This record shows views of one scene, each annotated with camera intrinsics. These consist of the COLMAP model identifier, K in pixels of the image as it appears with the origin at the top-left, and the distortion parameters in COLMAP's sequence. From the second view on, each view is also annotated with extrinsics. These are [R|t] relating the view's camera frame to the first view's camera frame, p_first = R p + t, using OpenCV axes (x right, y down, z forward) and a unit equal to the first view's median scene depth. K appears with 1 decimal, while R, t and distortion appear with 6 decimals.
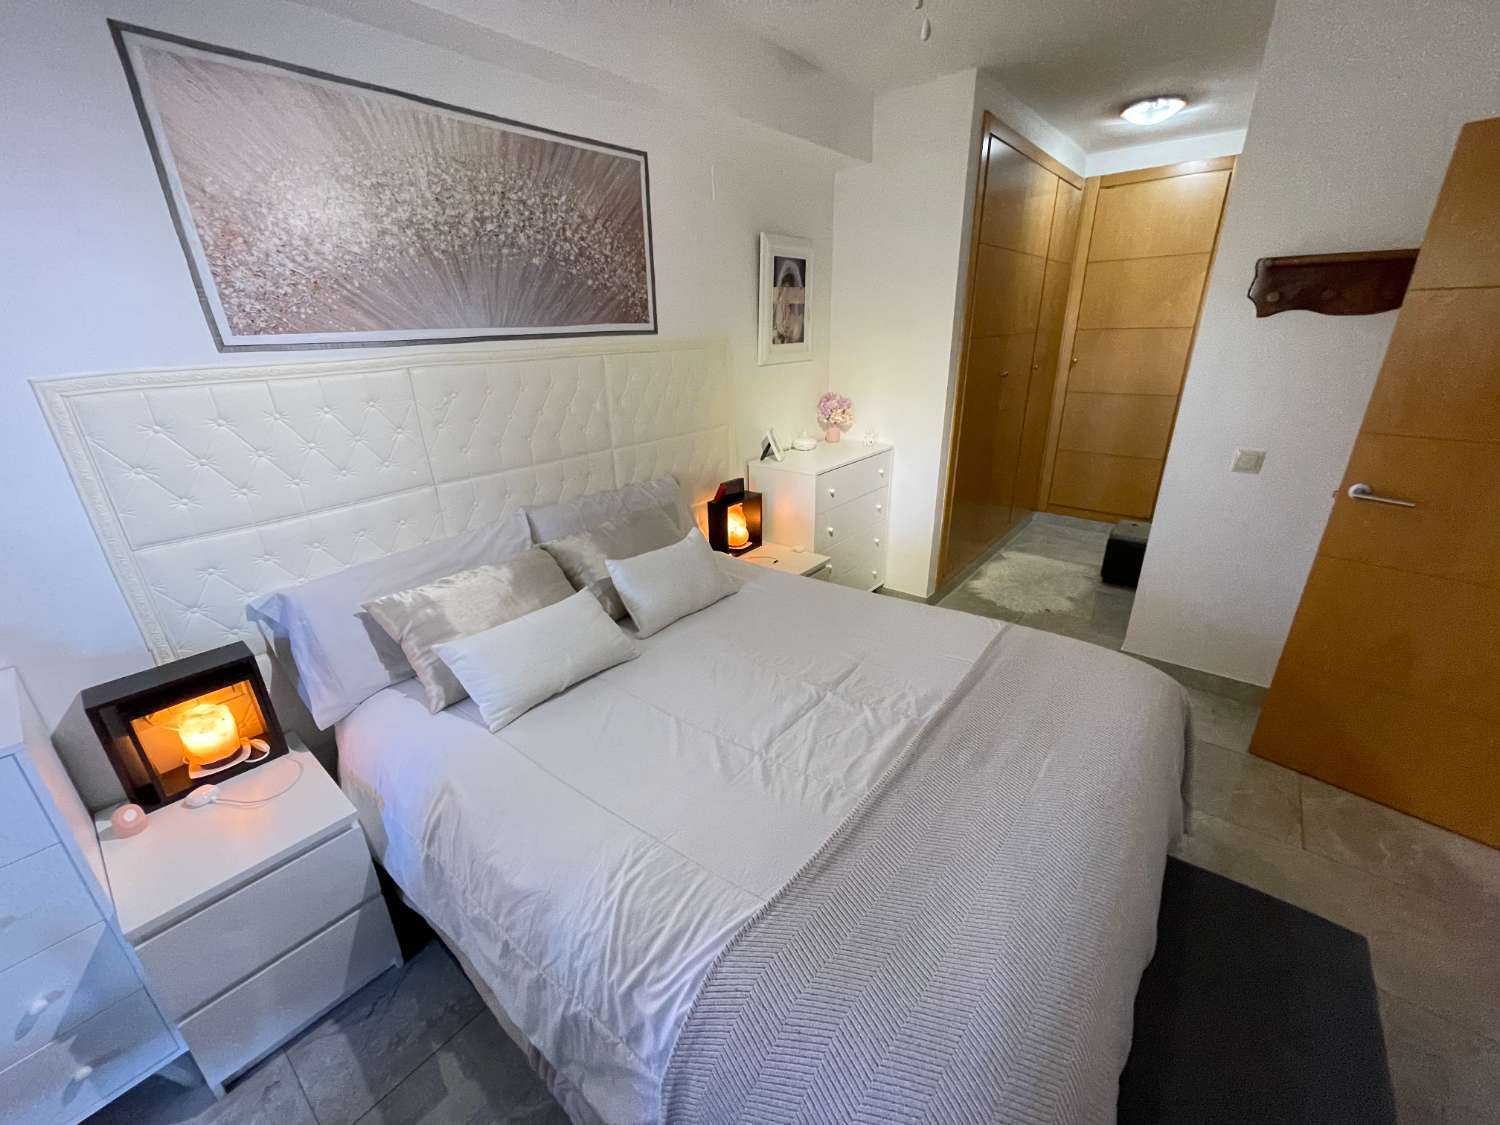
lens RADIAL K [[602.5, 0, 747.7], [0, 602.5, 556.1], [0, 0, 1]] dist [0.004563, 0.001061]
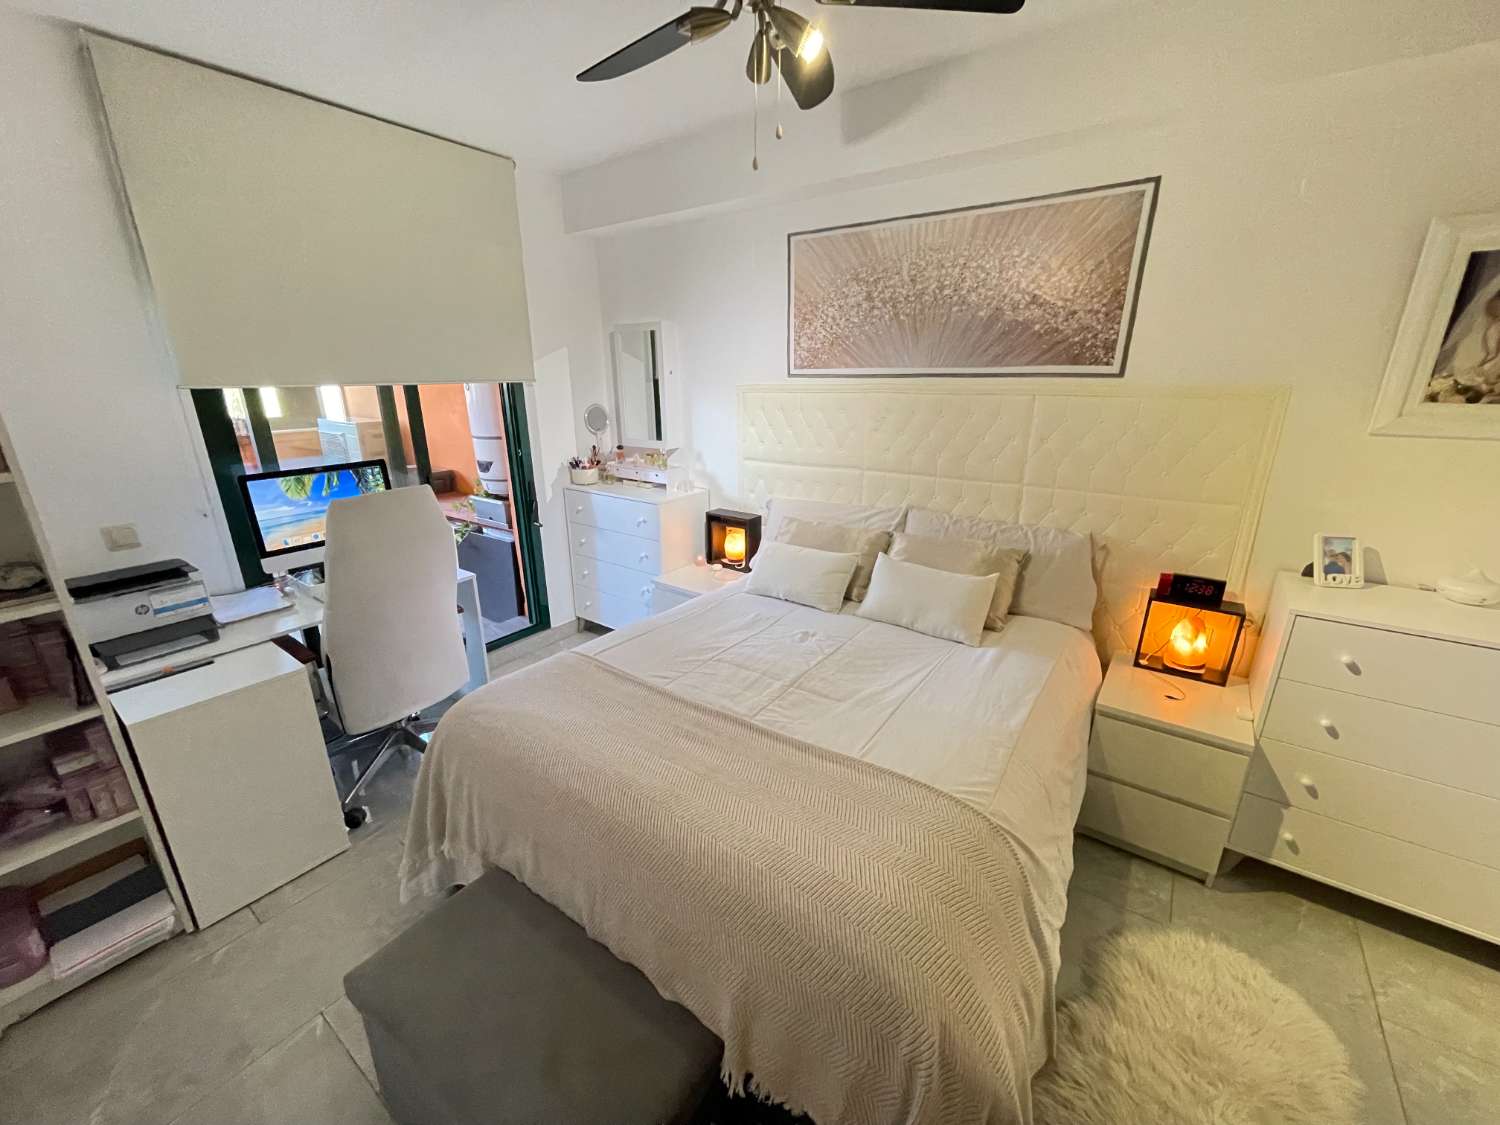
lens RADIAL K [[602.5, 0, 750.7], [0, 602.5, 562.9], [0, 0, 1]] dist [0.004563, 0.001061]
pose [[0.081021, 0.329776, -0.940576, 0.899626], [-0.357020, 0.890664, 0.281523, -0.222147], [0.930576, 0.312996, 0.189899, 0.501716]]
